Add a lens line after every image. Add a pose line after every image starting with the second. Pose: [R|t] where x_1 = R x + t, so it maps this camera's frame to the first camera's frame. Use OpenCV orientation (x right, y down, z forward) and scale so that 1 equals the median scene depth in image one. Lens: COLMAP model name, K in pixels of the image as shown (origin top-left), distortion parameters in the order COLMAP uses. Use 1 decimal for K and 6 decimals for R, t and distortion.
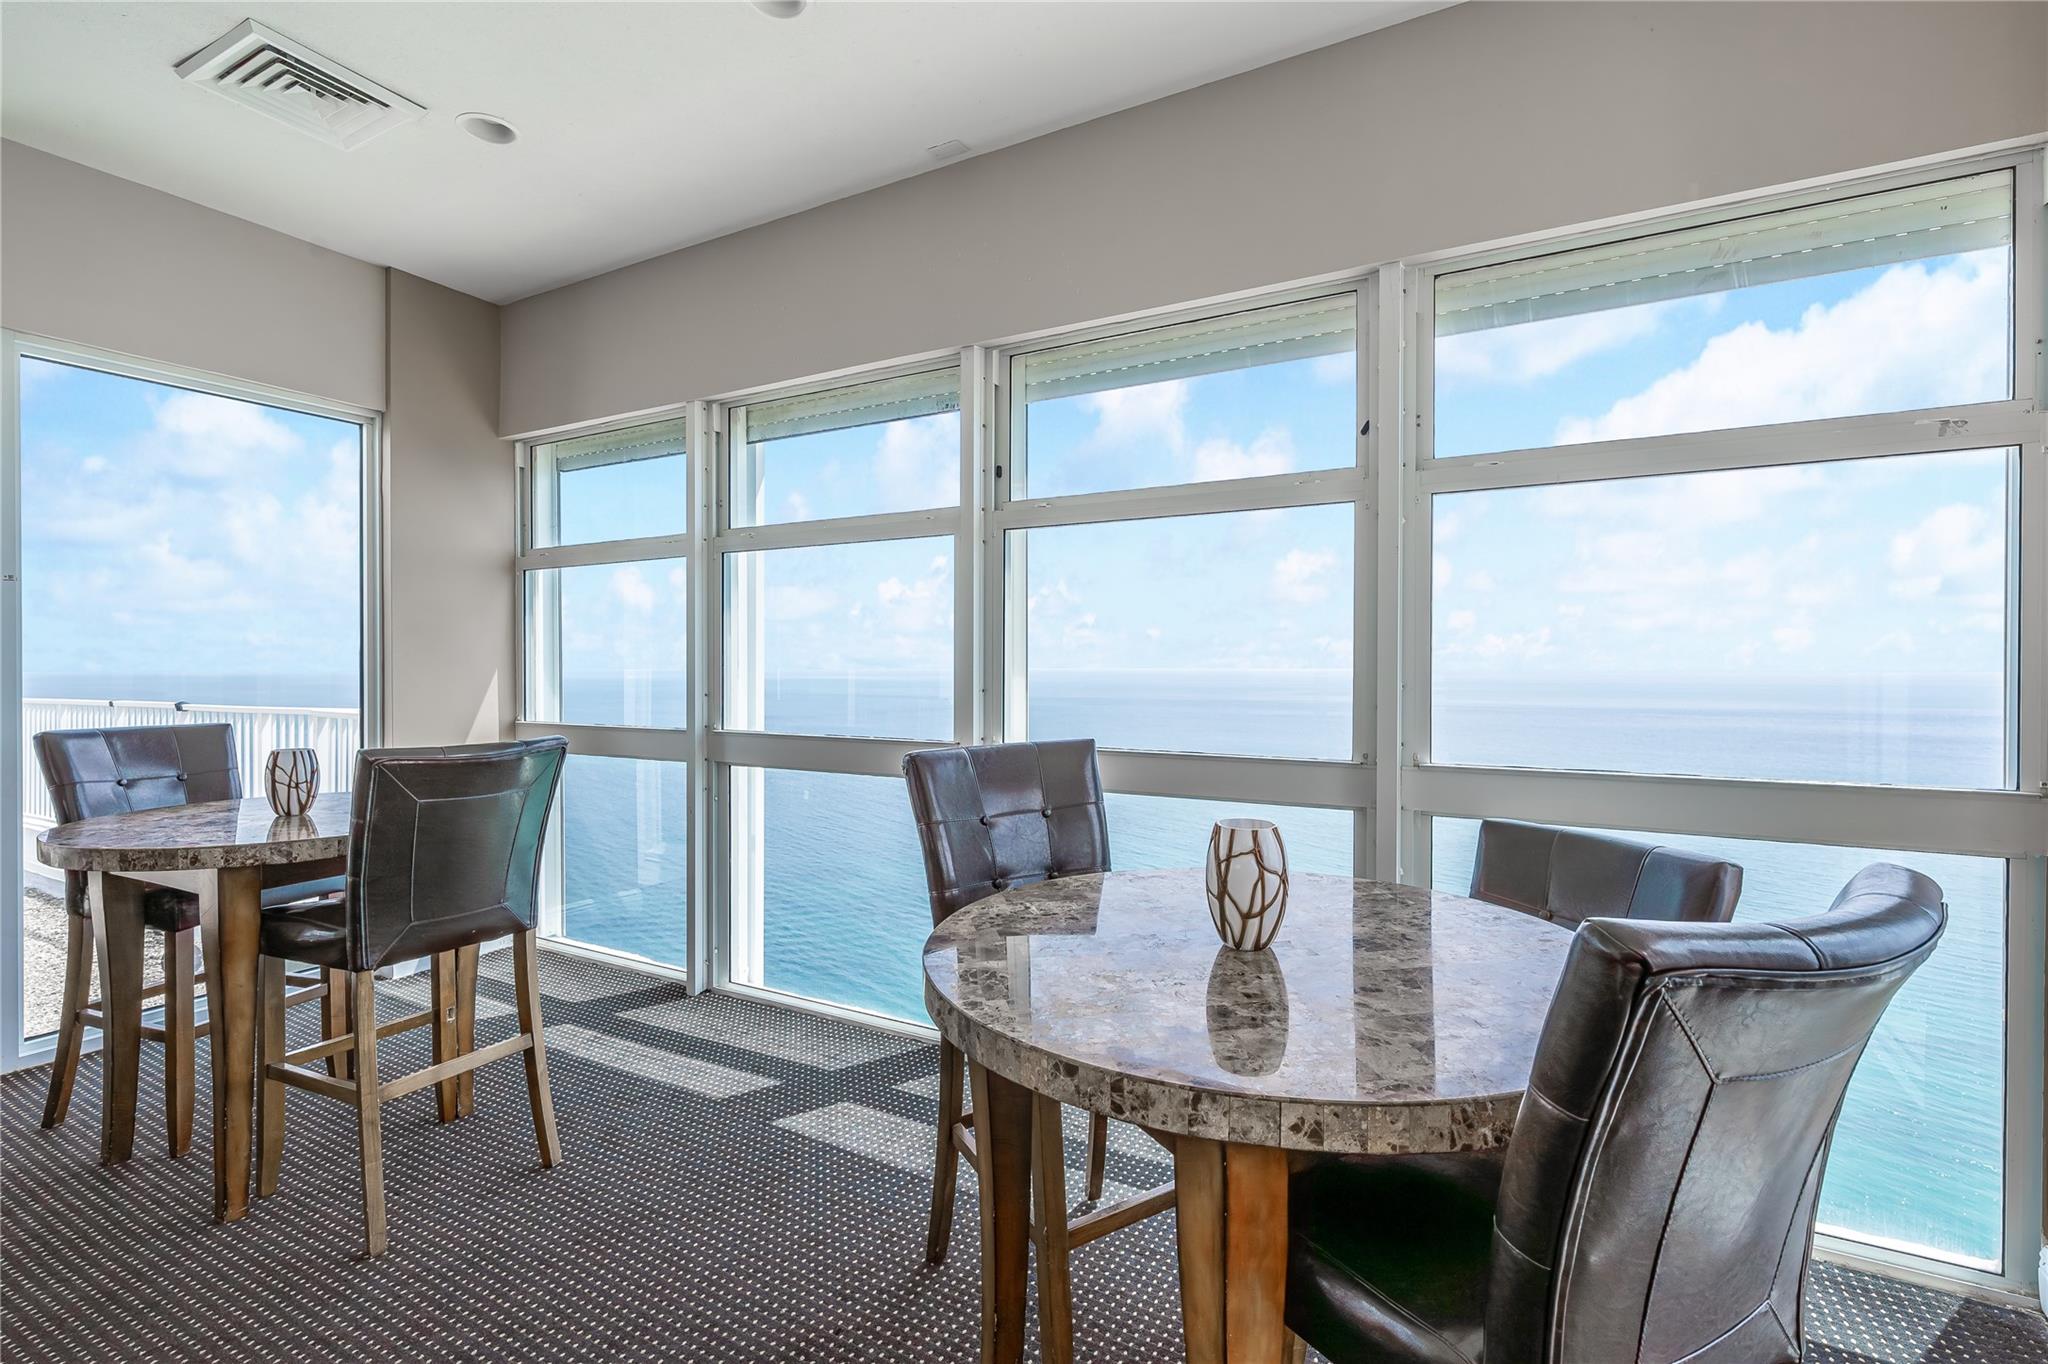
lens RADIAL K [[935.7, 0, 1024.0], [0, 935.7, 682.0], [0, 0, 1]] dist [0.000259, 0.000014]
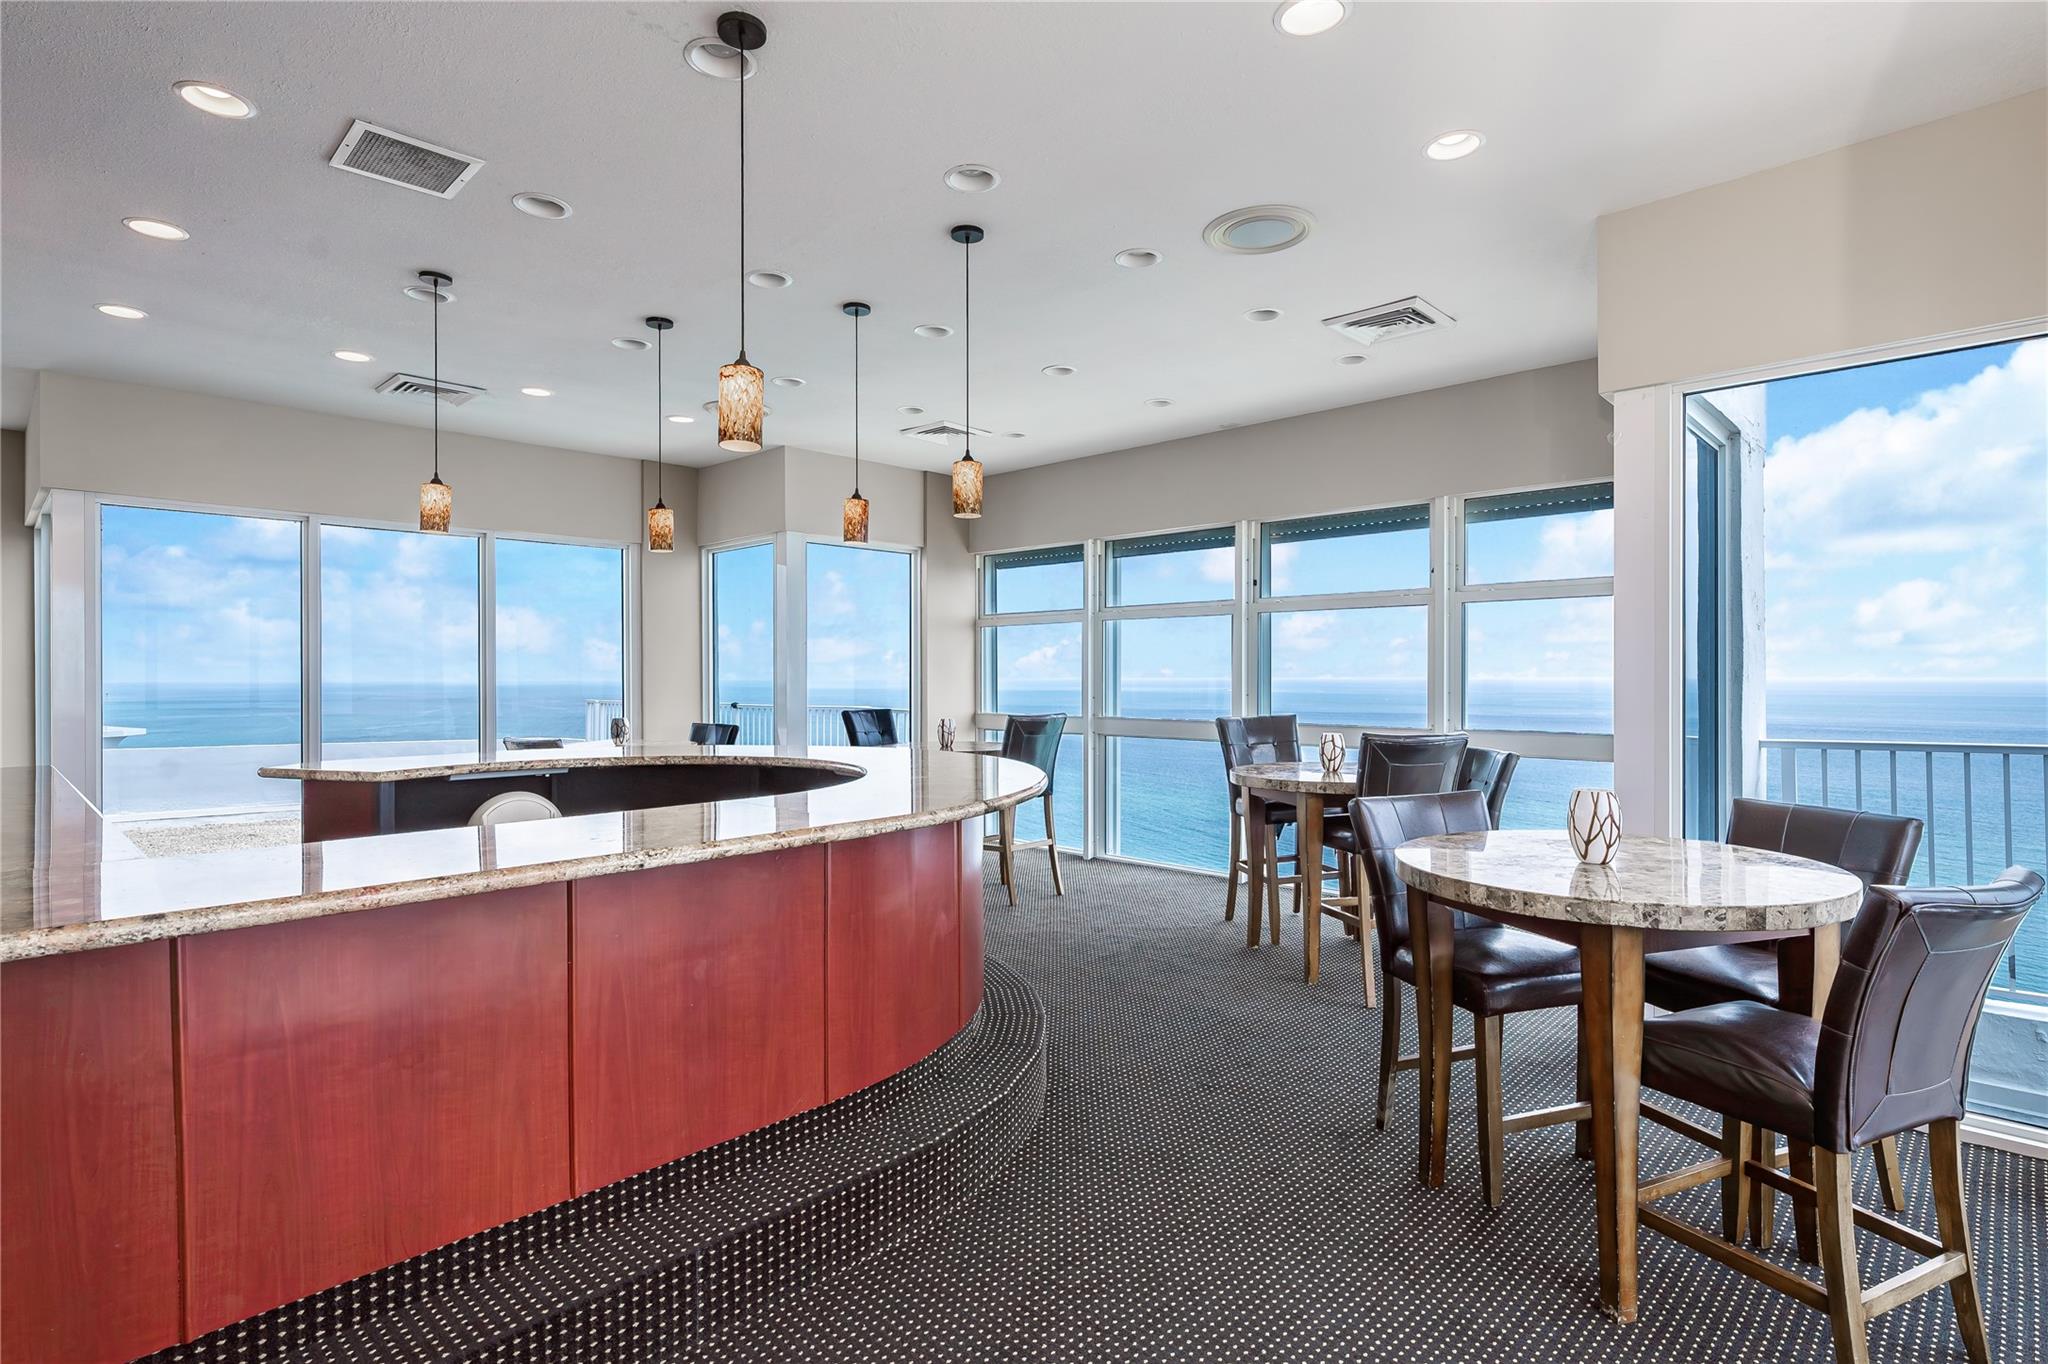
lens RADIAL K [[1041.0, 0, 1024.0], [0, 1041.0, 682.0], [0, 0, 1]] dist [-0.001059, -0.000146]
pose [[0.968462, -0.001124, -0.249160, 0.052608], [-0.001549, 0.999943, -0.010529, 0.006121], [0.249158, 0.010583, 0.968405, -1.388960]]
